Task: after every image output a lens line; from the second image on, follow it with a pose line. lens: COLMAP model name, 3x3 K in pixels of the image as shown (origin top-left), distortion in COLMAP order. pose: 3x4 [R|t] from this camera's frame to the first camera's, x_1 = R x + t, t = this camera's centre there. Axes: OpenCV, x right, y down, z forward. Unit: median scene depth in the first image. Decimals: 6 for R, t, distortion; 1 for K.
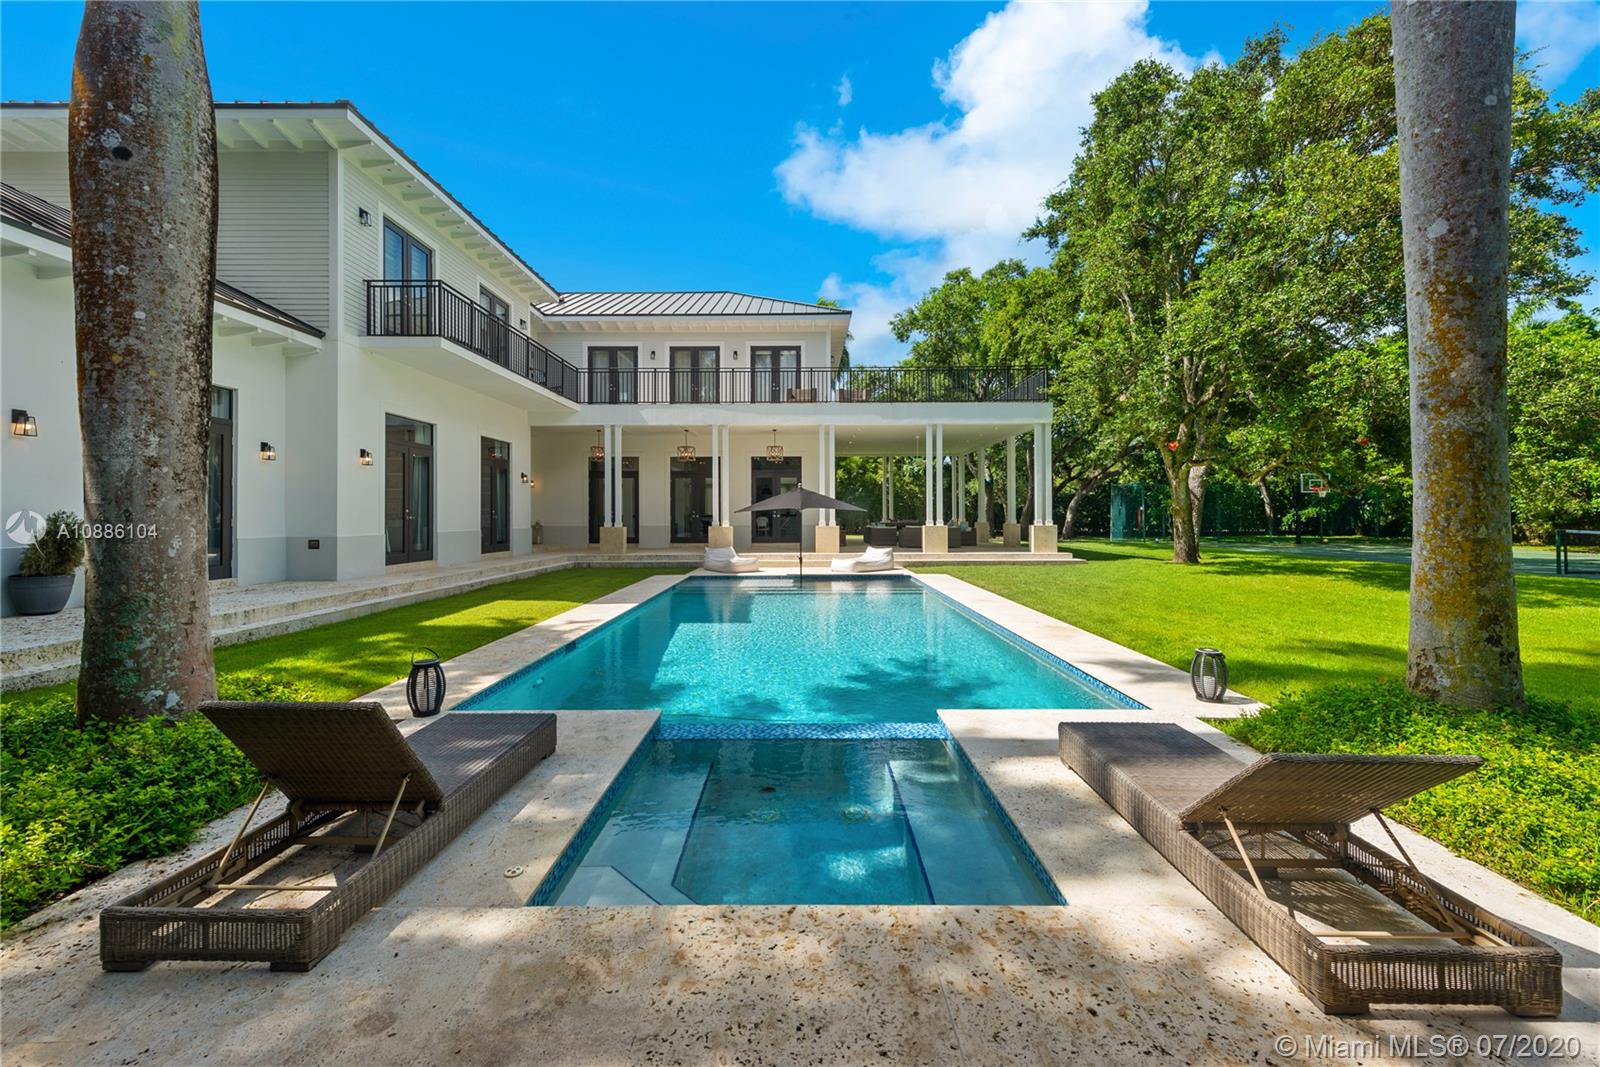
lens RADIAL K [[643.5, 0, 805.1], [0, 643.5, 509.2], [0, 0, 1]] dist [0.017793, -0.000559]
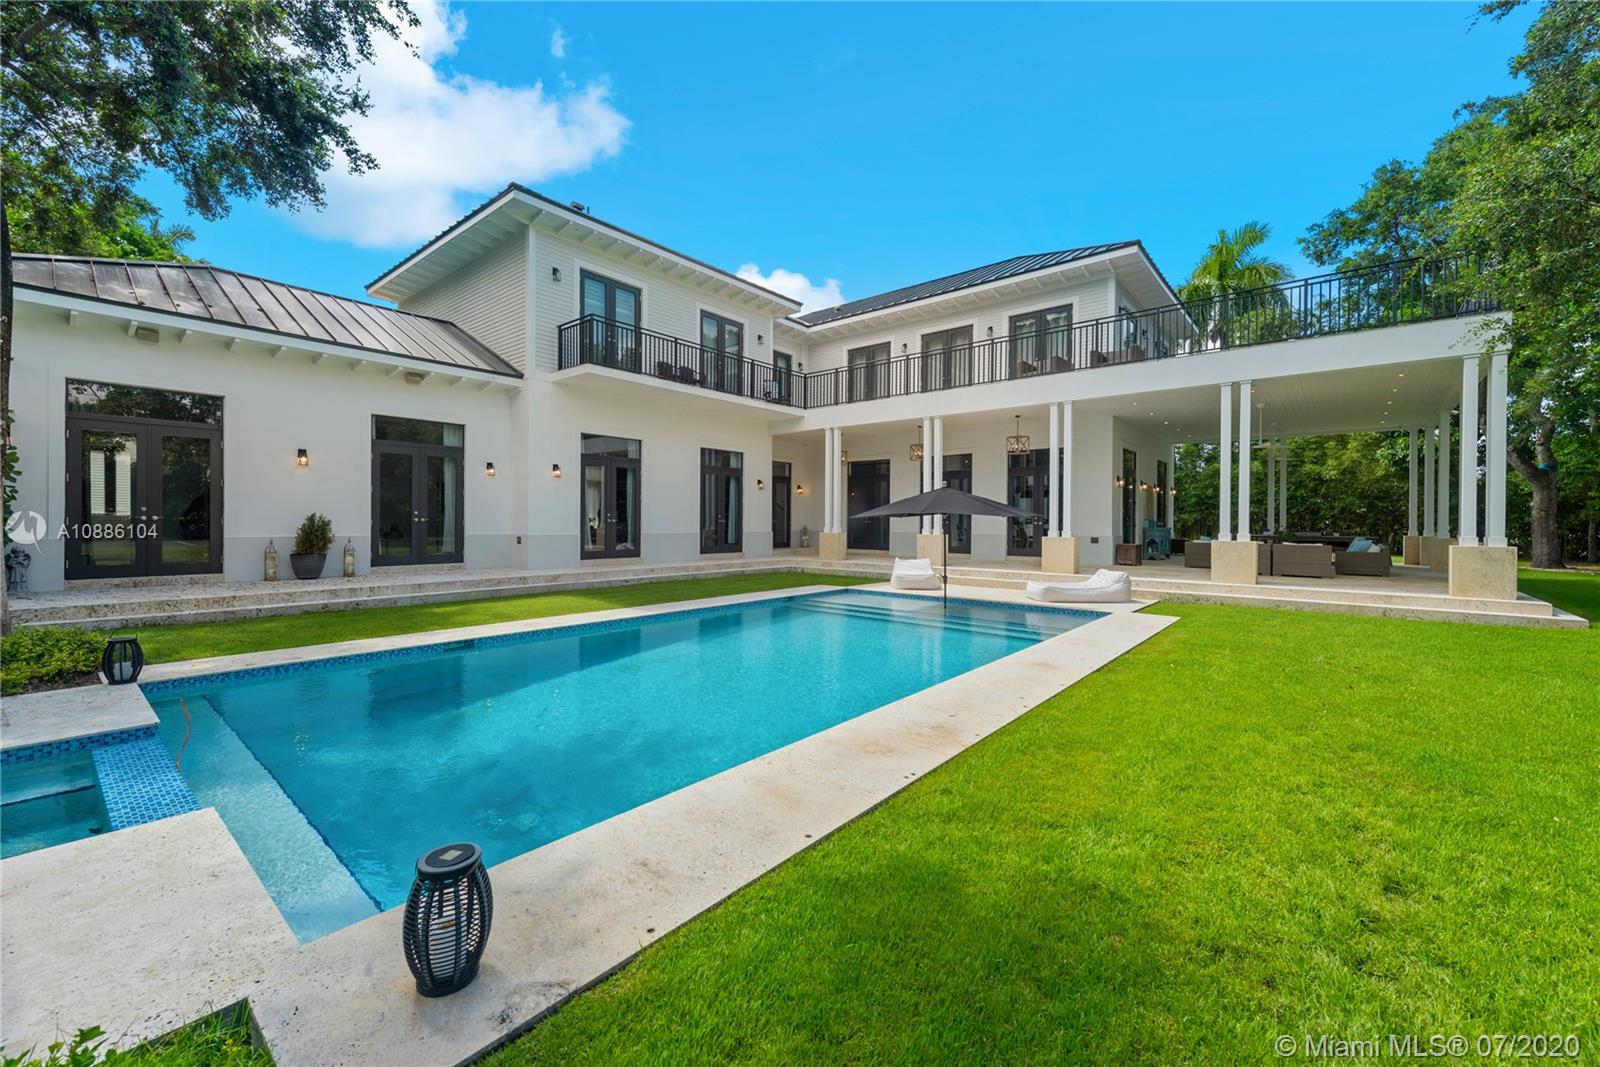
lens RADIAL K [[643.5, 0, 799.2], [0, 643.5, 525.2], [0, 0, 1]] dist [0.017793, -0.000559]
pose [[0.763367, 0.013342, -0.645827, 0.311387], [-0.003937, 0.999864, 0.016002, 0.001092], [0.645953, -0.009673, 0.763316, 0.245000]]
